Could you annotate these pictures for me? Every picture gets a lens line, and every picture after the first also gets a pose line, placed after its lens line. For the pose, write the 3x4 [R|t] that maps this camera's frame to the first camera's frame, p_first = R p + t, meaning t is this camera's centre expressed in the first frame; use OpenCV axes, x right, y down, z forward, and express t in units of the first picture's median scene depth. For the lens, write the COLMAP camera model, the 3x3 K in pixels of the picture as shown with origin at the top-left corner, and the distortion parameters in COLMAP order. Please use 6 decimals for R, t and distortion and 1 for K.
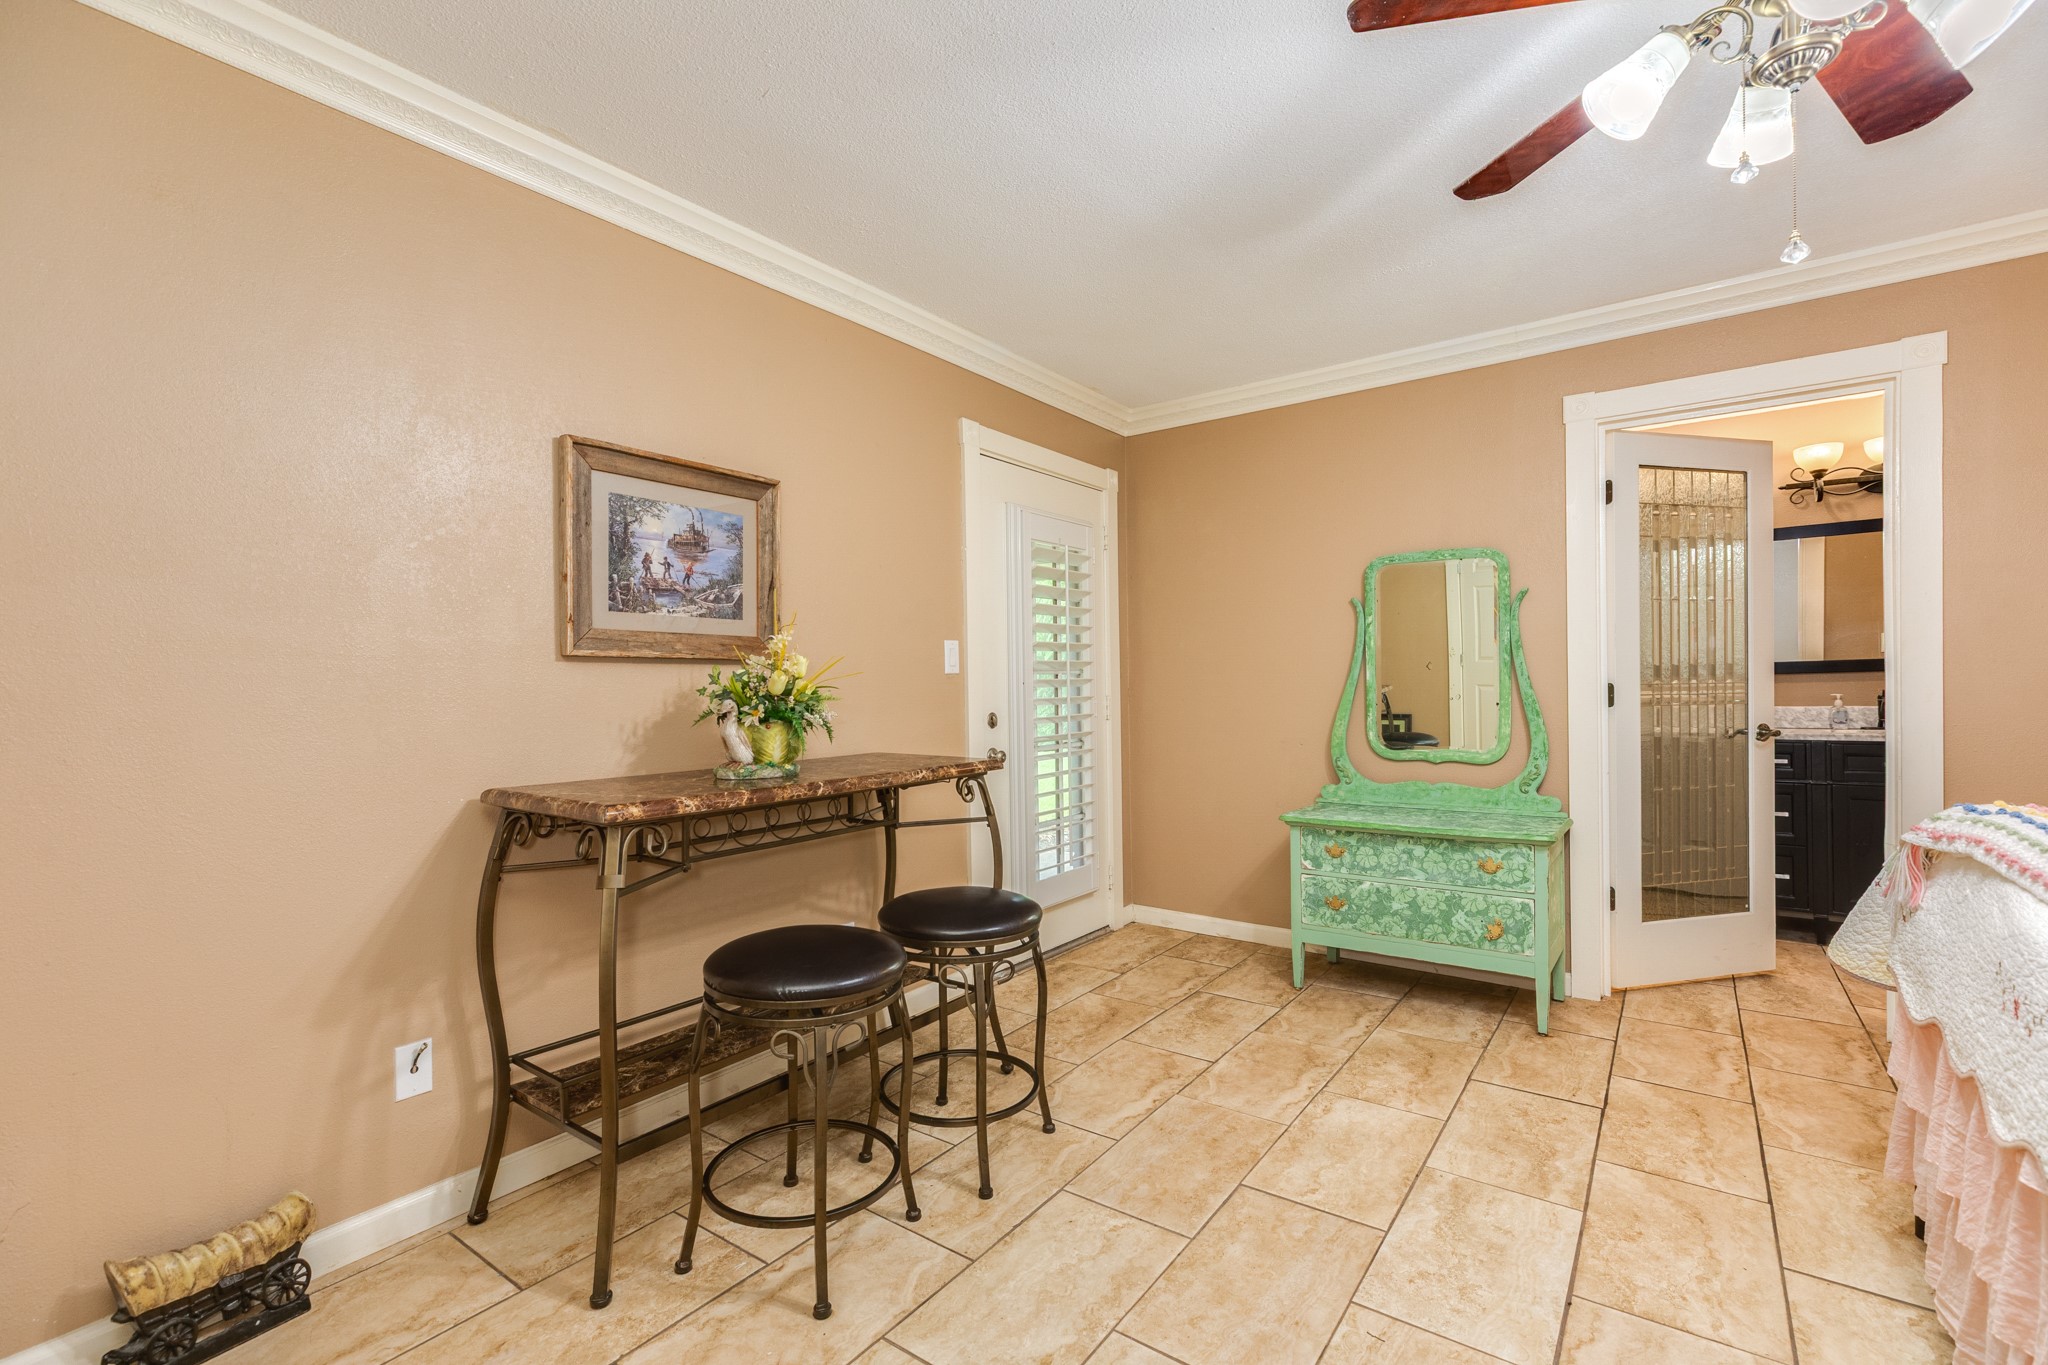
lens RADIAL K [[917.2, 0, 1021.7], [0, 917.2, 686.9], [0, 0, 1]] dist [0.010834, -0.000550]
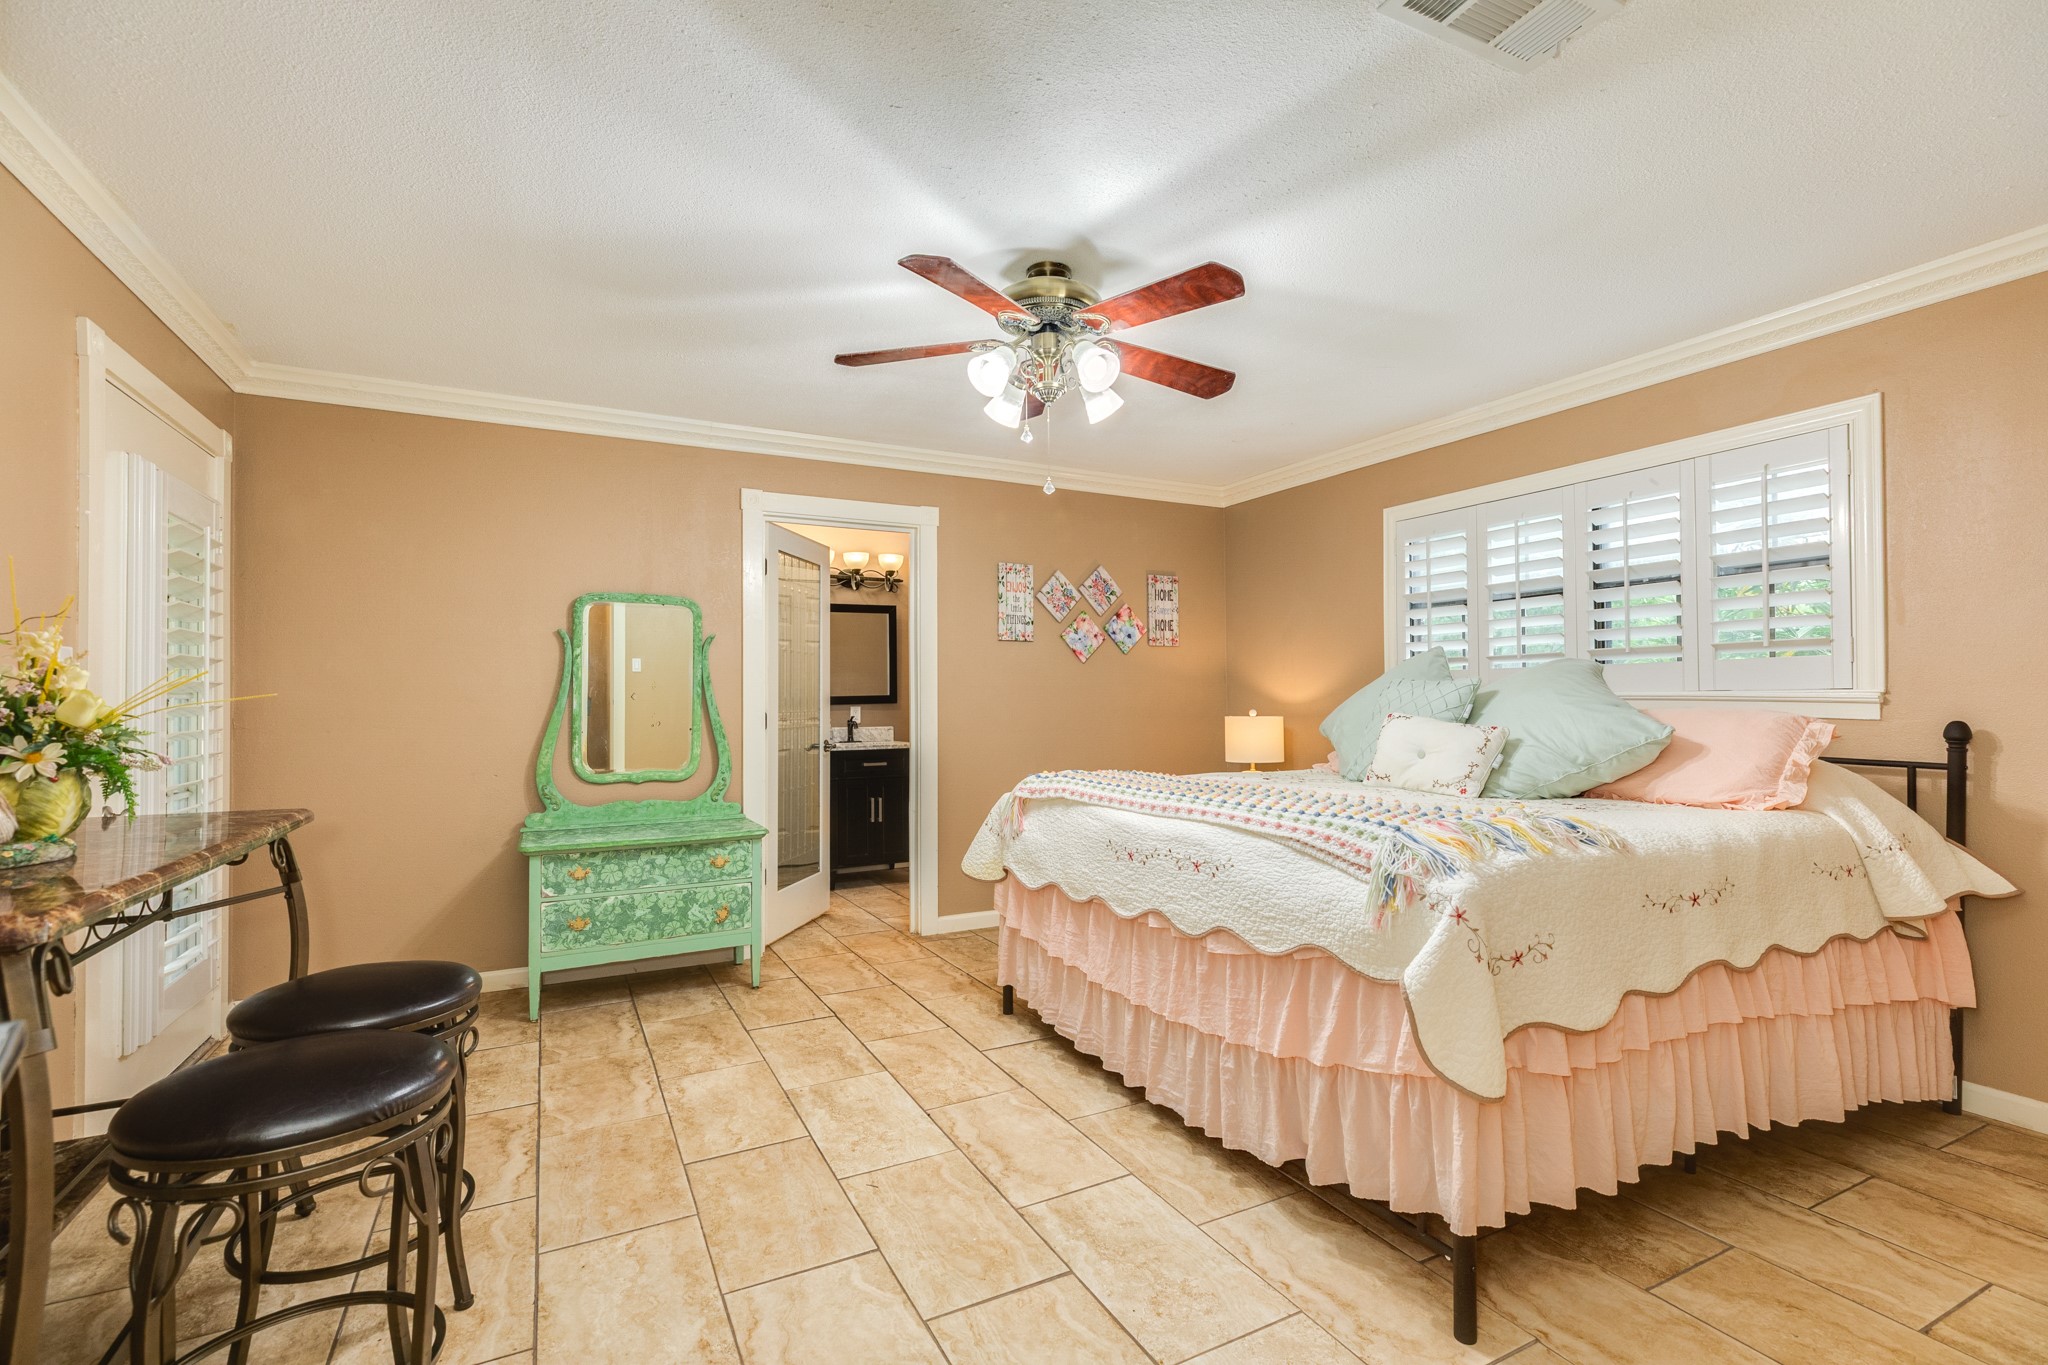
lens RADIAL K [[917.2, 0, 1027.1], [0, 917.2, 686.9], [0, 0, 1]] dist [0.010834, -0.000550]
pose [[0.444653, 0.025707, 0.895334, -0.394037], [0.003854, 0.999524, -0.030613, 0.002089], [-0.895695, 0.017063, 0.444342, 0.088774]]
